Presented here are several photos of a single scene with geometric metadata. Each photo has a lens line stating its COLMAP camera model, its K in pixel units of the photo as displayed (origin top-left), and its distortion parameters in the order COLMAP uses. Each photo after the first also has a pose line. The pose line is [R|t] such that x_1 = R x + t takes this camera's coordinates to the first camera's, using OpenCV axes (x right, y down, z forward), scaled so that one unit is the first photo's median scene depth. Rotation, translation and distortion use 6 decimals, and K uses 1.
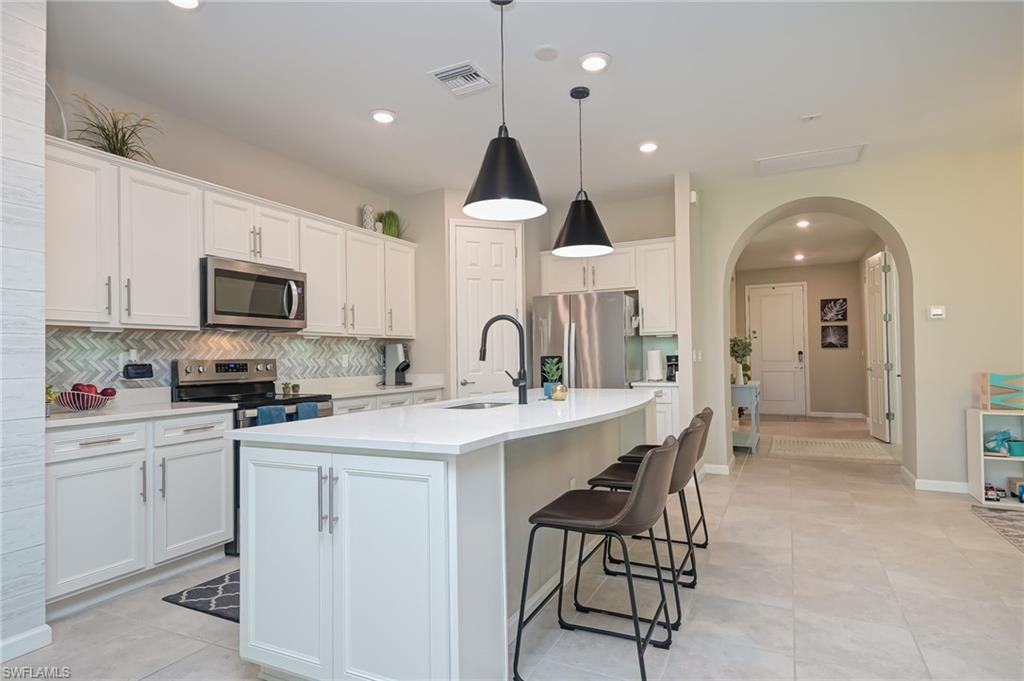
lens RADIAL K [[560.2, 0, 513.6], [0, 560.2, 347.1], [0, 0, 1]] dist [0.020336, -0.001545]
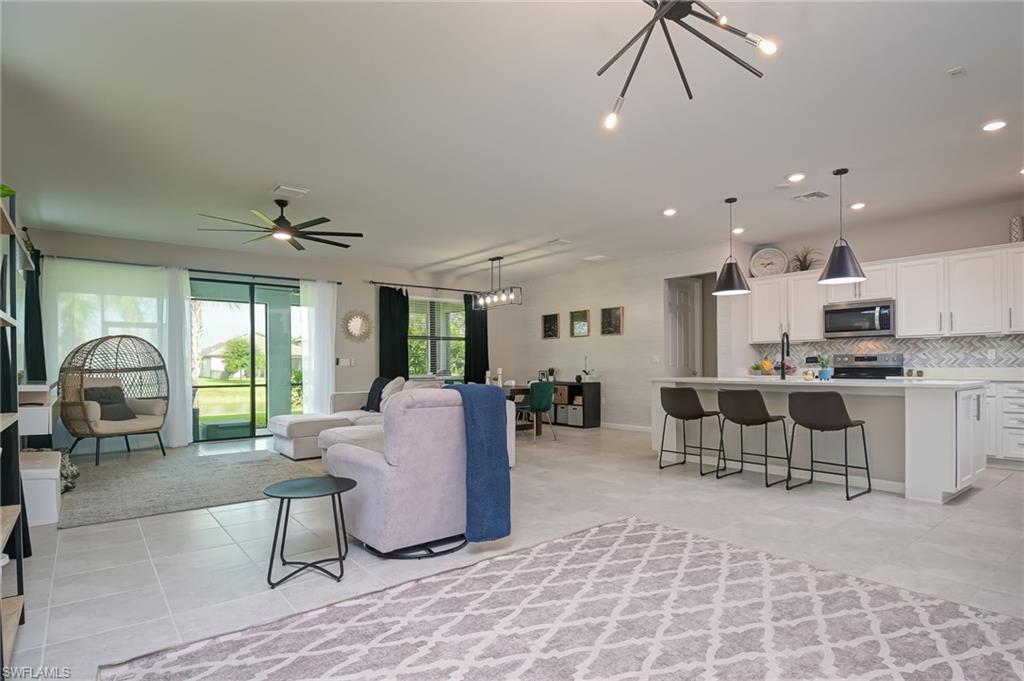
lens RADIAL K [[545.4, 0, 511.4], [0, 545.4, 366.9], [0, 0, 1]] dist [-0.003018, -0.002127]
pose [[-0.430158, 0.021471, -0.902498, 1.402779], [0.032727, 0.999431, 0.008179, 0.009605], [0.902160, -0.026018, -0.430616, 0.654905]]
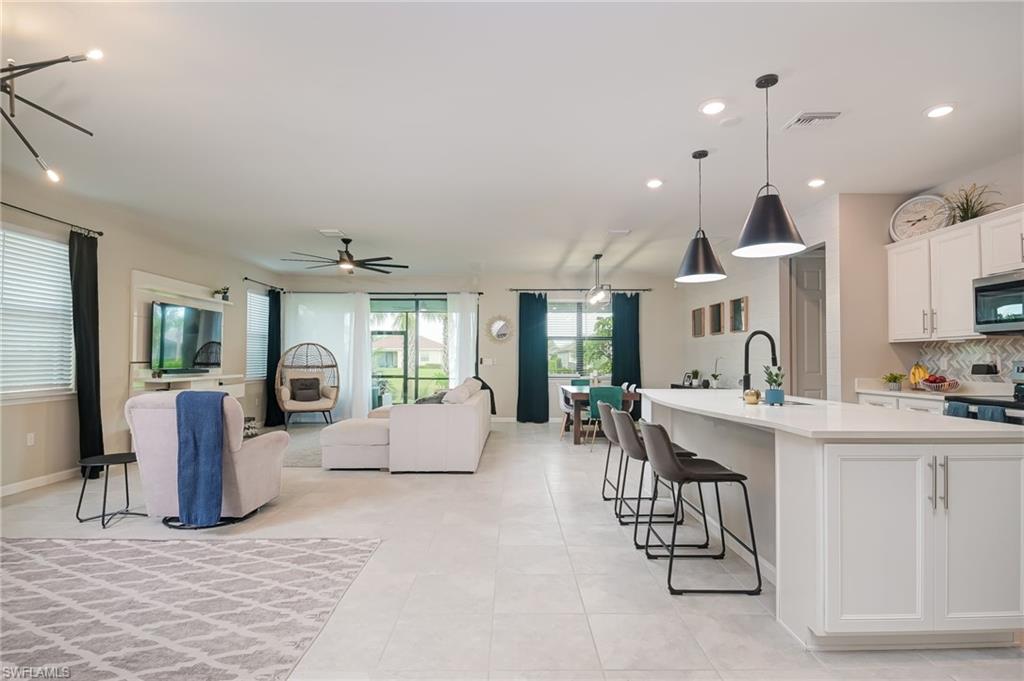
lens RADIAL K [[515.1, 0, 511.2], [0, 515.1, 348.1], [0, 0, 1]] dist [0.014942, -0.023860]
pose [[-0.898400, 0.003474, -0.439165, 0.694276], [0.020658, 0.999196, -0.034355, 0.007780], [0.438693, -0.039936, -0.897749, 1.242539]]
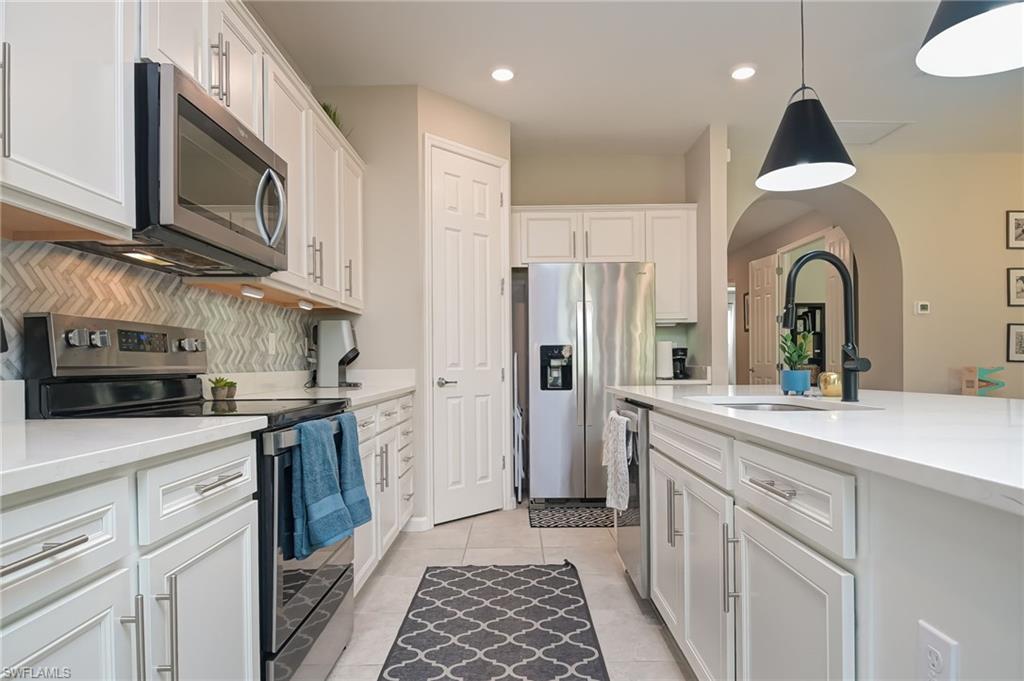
lens RADIAL K [[599.0, 0, 519.4], [0, 599.0, 364.4], [0, 0, 1]] dist [-0.001189, -0.001091]
pose [[0.895641, 0.008105, 0.444704, -0.399365], [-0.014195, 0.999846, 0.010364, 0.041032], [-0.444551, -0.015595, 0.895618, 0.391167]]
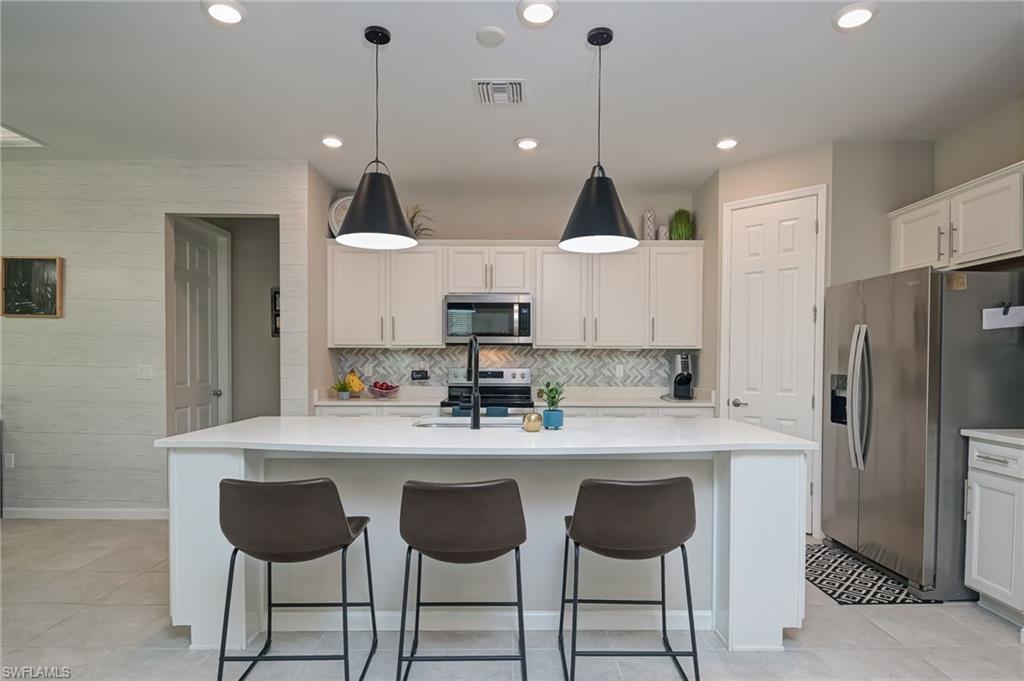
lens RADIAL K [[545.4, 0, 511.4], [0, 545.4, 366.9], [0, 0, 1]] dist [-0.003018, -0.002127]
pose [[0.442518, 0.028849, -0.896296, 0.588321], [0.006666, 0.999349, 0.035457, -0.023309], [0.896735, -0.021665, 0.442037, 0.438696]]
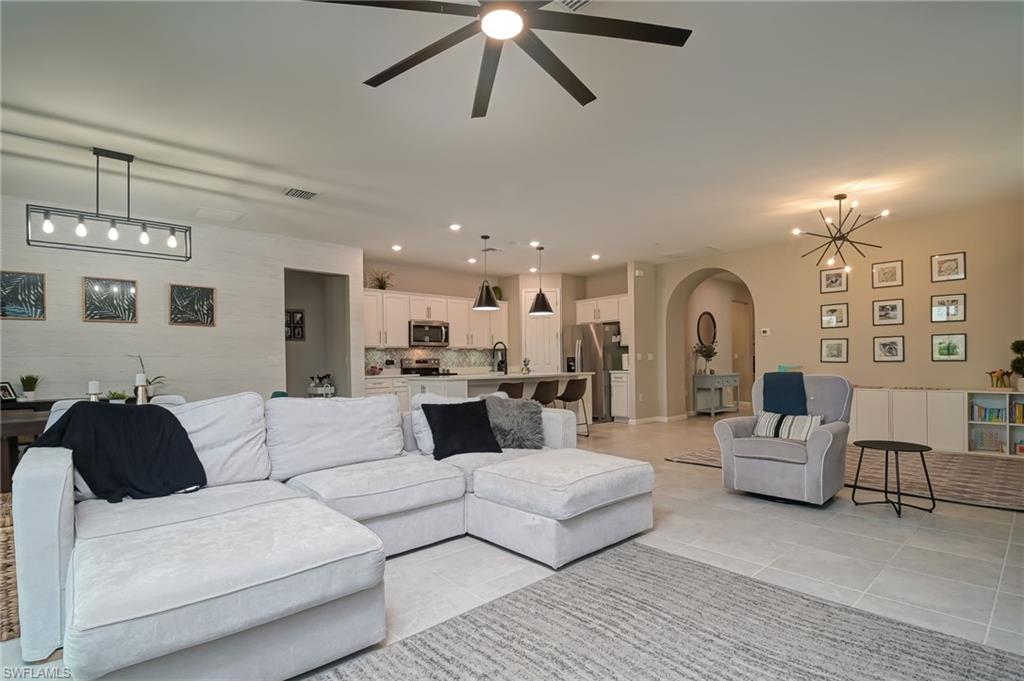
lens RADIAL K [[494.2, 0, 511.7], [0, 494.2, 367.6], [0, 0, 1]] dist [0.001531, -0.014711]
pose [[0.927835, 0.005582, -0.372948, 0.633468], [0.007274, 0.999427, 0.033054, -0.006960], [0.372919, -0.033382, 0.927263, -0.819239]]
